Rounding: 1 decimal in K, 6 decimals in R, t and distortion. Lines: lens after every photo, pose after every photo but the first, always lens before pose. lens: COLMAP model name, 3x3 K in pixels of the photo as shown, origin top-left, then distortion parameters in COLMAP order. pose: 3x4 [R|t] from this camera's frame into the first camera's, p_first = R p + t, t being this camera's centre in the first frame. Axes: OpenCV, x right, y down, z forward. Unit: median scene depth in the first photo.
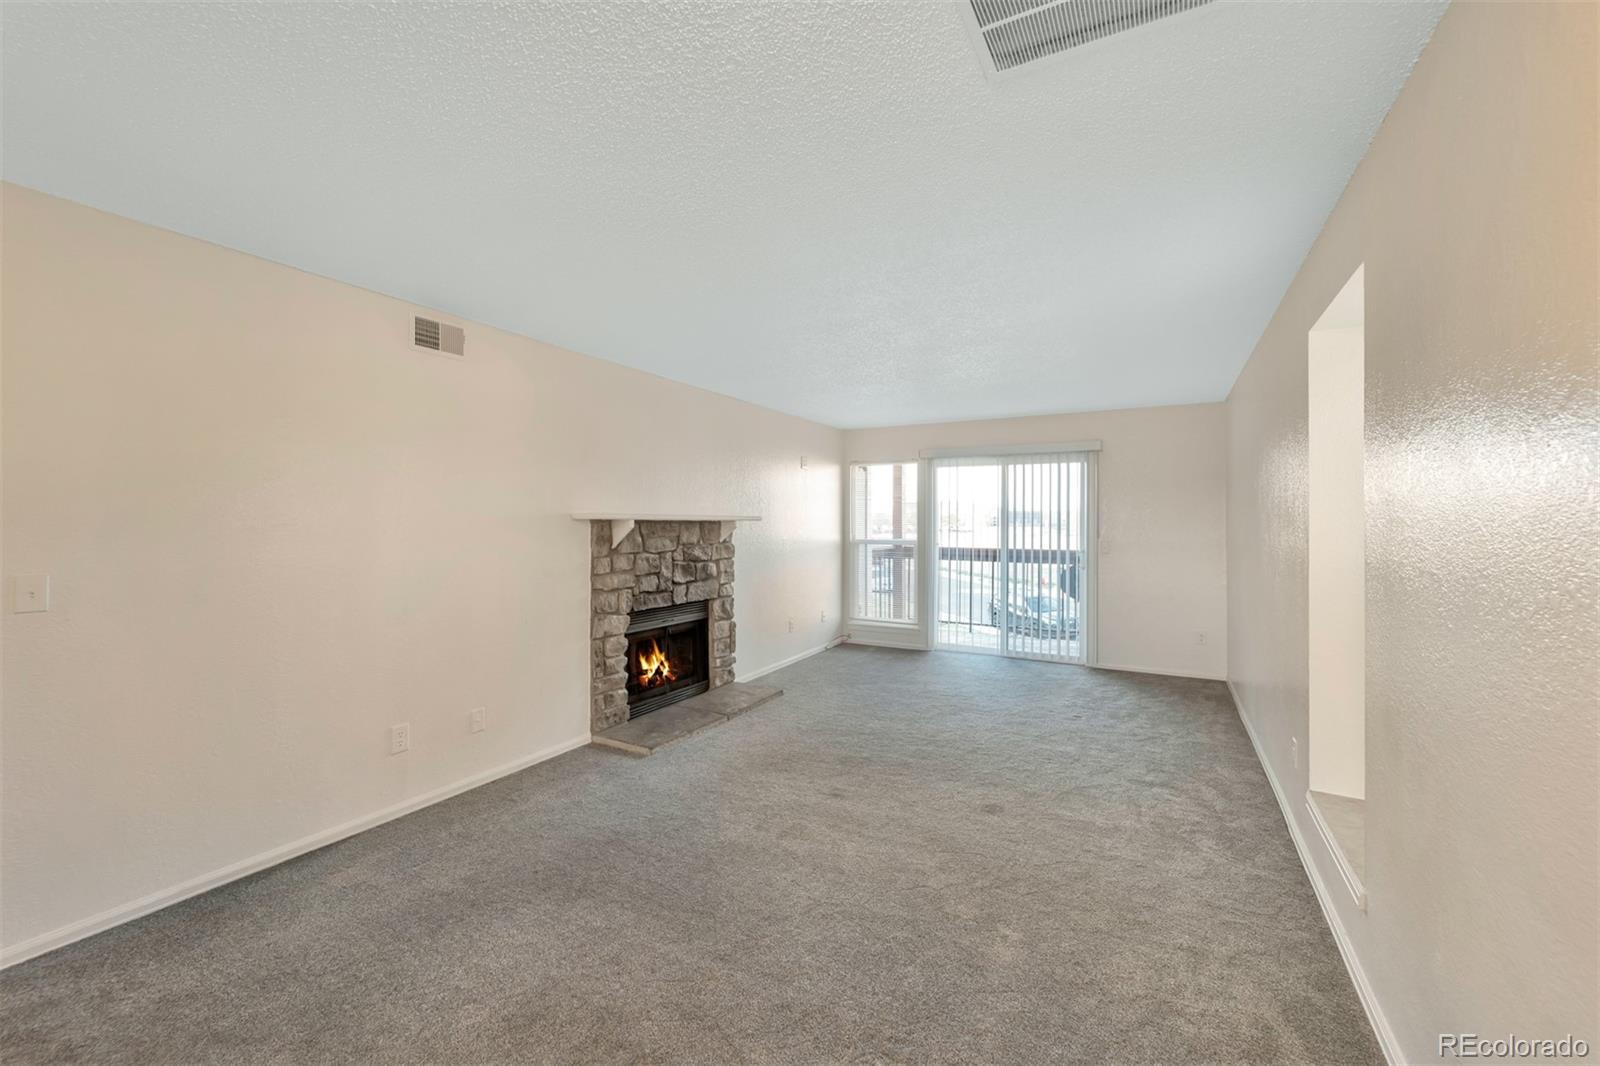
lens RADIAL K [[655.0, 0, 800.0], [0, 655.0, 533.0], [0, 0, 1]] dist [-0.000628, 0.000002]
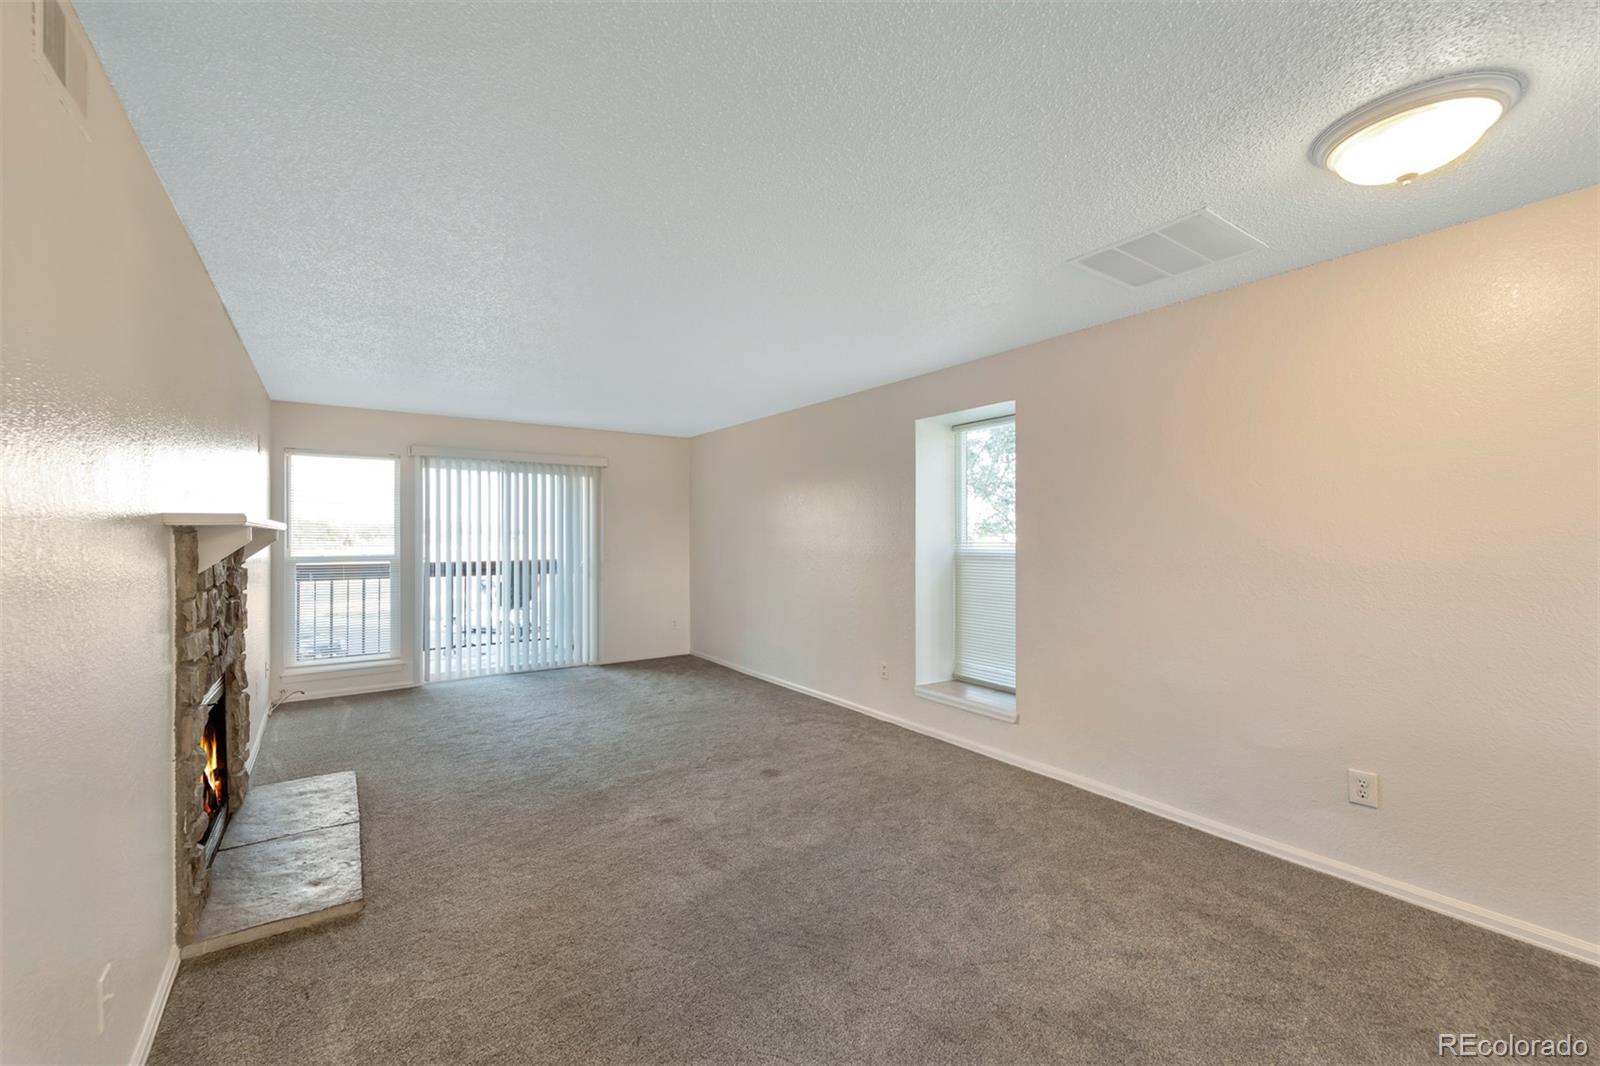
lens RADIAL K [[647.0, 0, 800.0], [0, 647.0, 533.0], [0, 0, 1]] dist [0.001389, 0.000155]
pose [[0.423331, -0.001044, 0.905974, -0.672072], [0.016831, 0.999836, -0.006712, -0.003012], [-0.905819, 0.018089, 0.423279, 0.406240]]
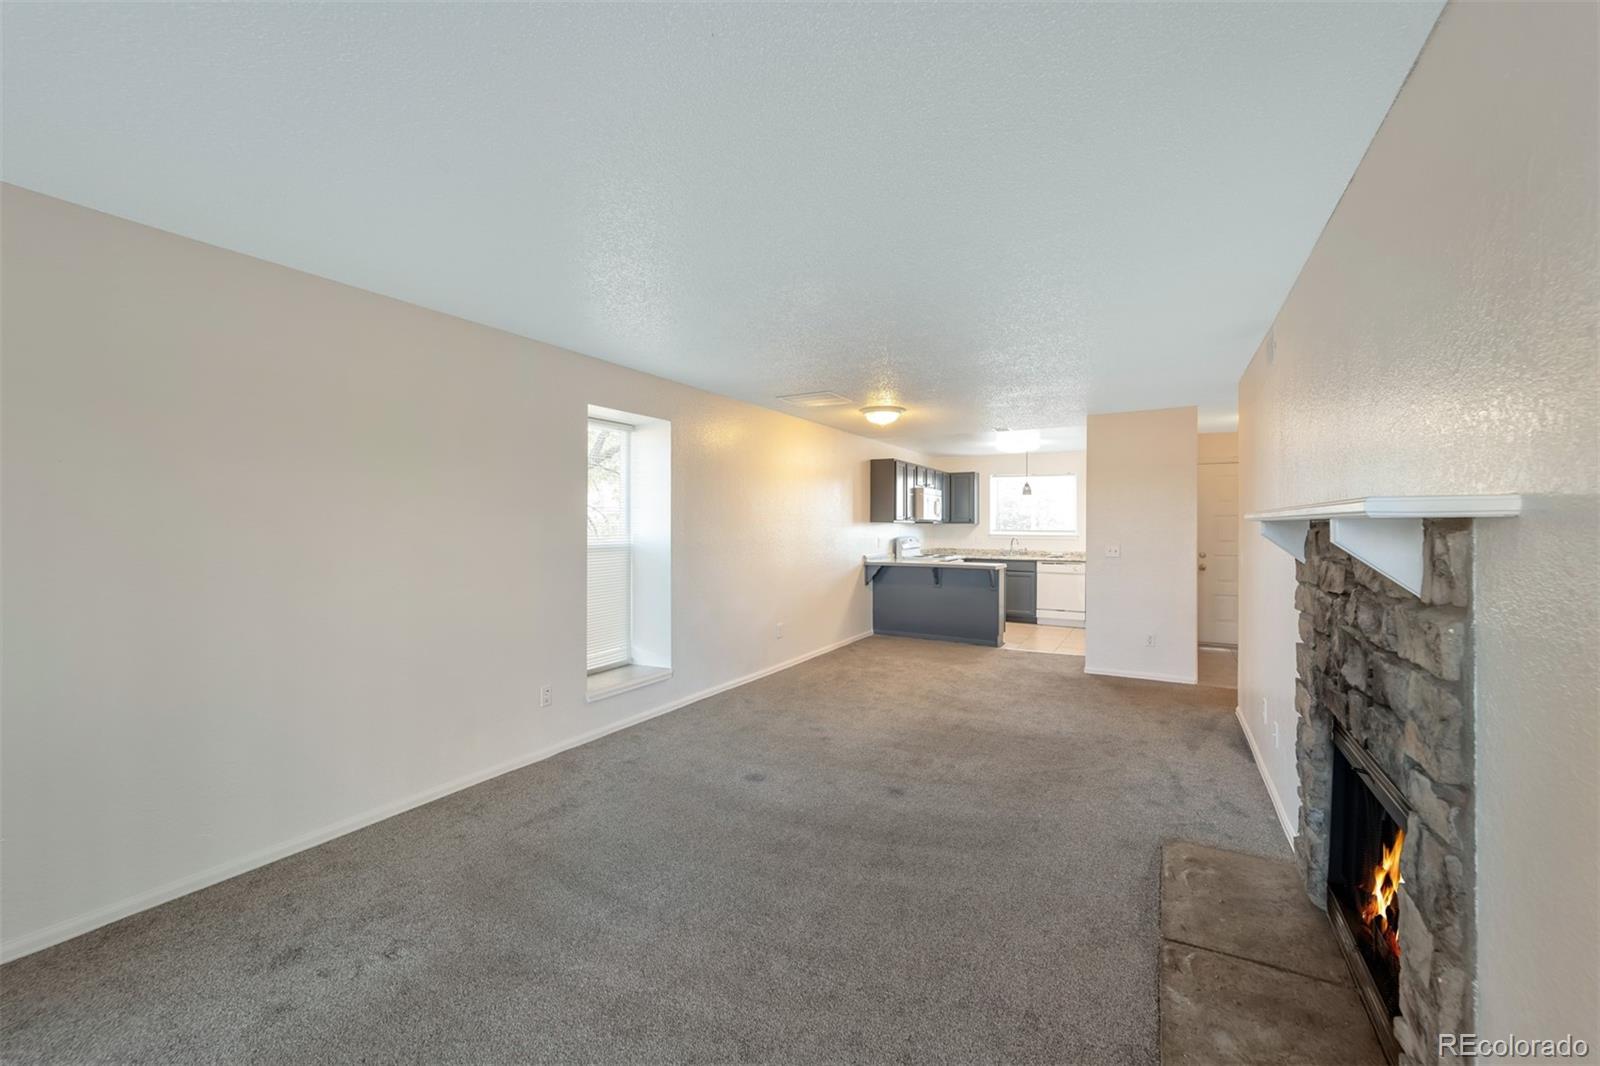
lens RADIAL K [[647.0, 0, 800.0], [0, 647.0, 533.0], [0, 0, 1]] dist [0.001389, 0.000155]
pose [[-0.999903, -0.001235, -0.013843, 0.208714], [-0.001541, 0.999754, 0.022117, -0.019769], [0.013812, 0.022136, -0.999660, 1.898744]]
